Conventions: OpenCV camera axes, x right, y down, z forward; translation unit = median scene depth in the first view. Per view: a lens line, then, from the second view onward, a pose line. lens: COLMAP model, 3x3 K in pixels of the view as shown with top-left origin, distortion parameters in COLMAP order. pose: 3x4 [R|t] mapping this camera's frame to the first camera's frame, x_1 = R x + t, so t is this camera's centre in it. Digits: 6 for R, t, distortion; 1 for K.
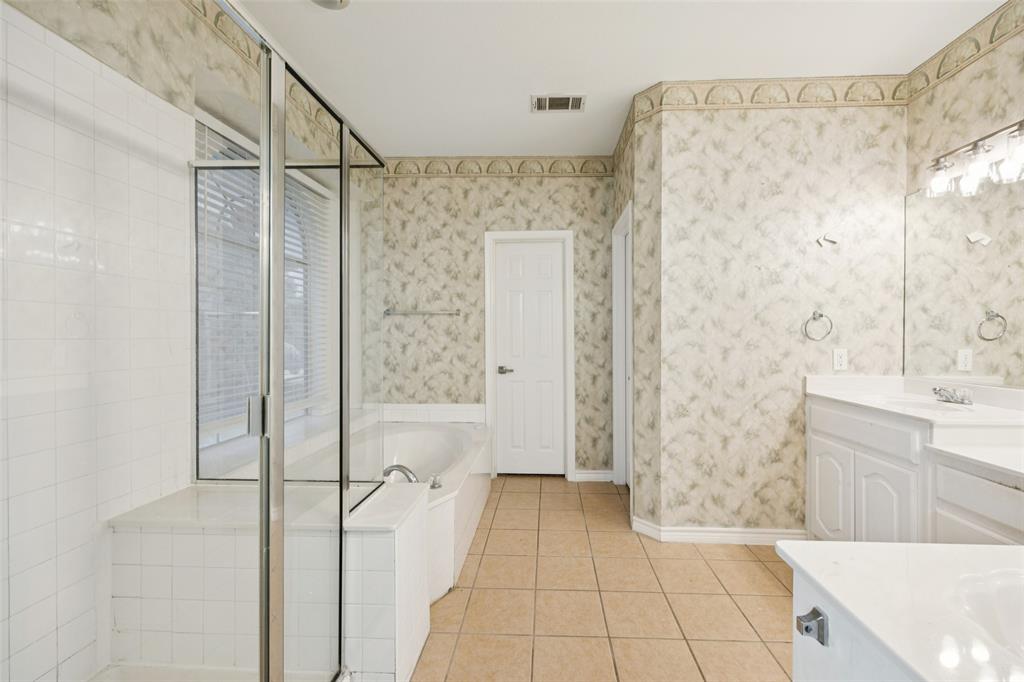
lens RADIAL K [[397.7, 0, 515.4], [0, 397.7, 339.8], [0, 0, 1]] dist [-0.004743, -0.000017]
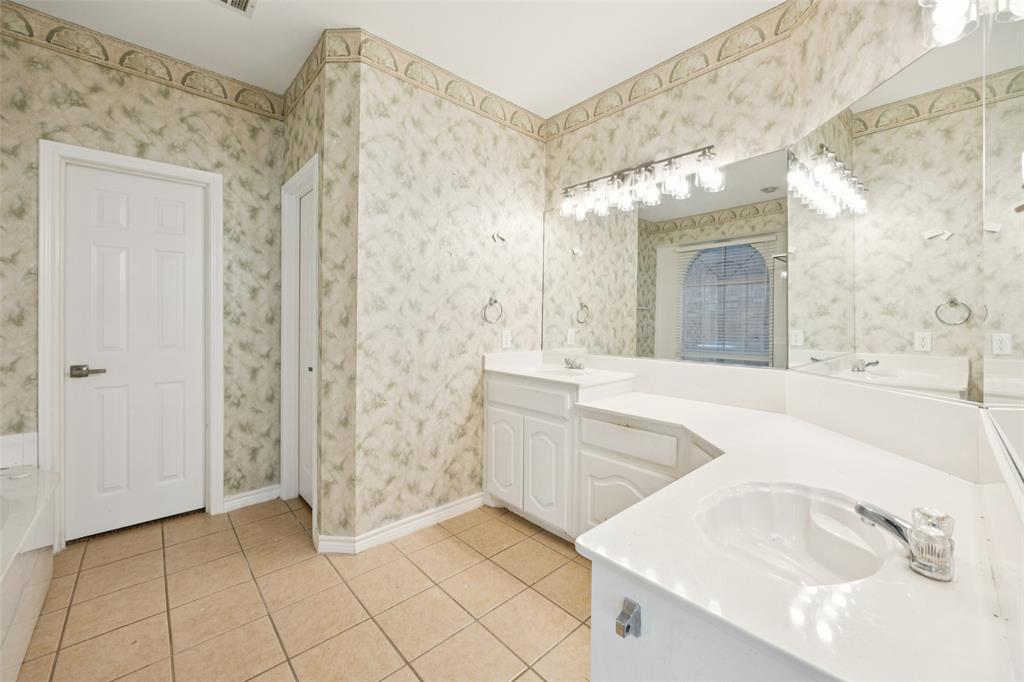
lens RADIAL K [[397.7, 0, 502.7], [0, 397.7, 320.4], [0, 0, 1]] dist [-0.004743, -0.000017]
pose [[0.687635, 0.005656, 0.726035, -0.048315], [-0.000861, 0.999975, -0.006975, 0.001520], [-0.726056, 0.004171, 0.687623, 0.171806]]
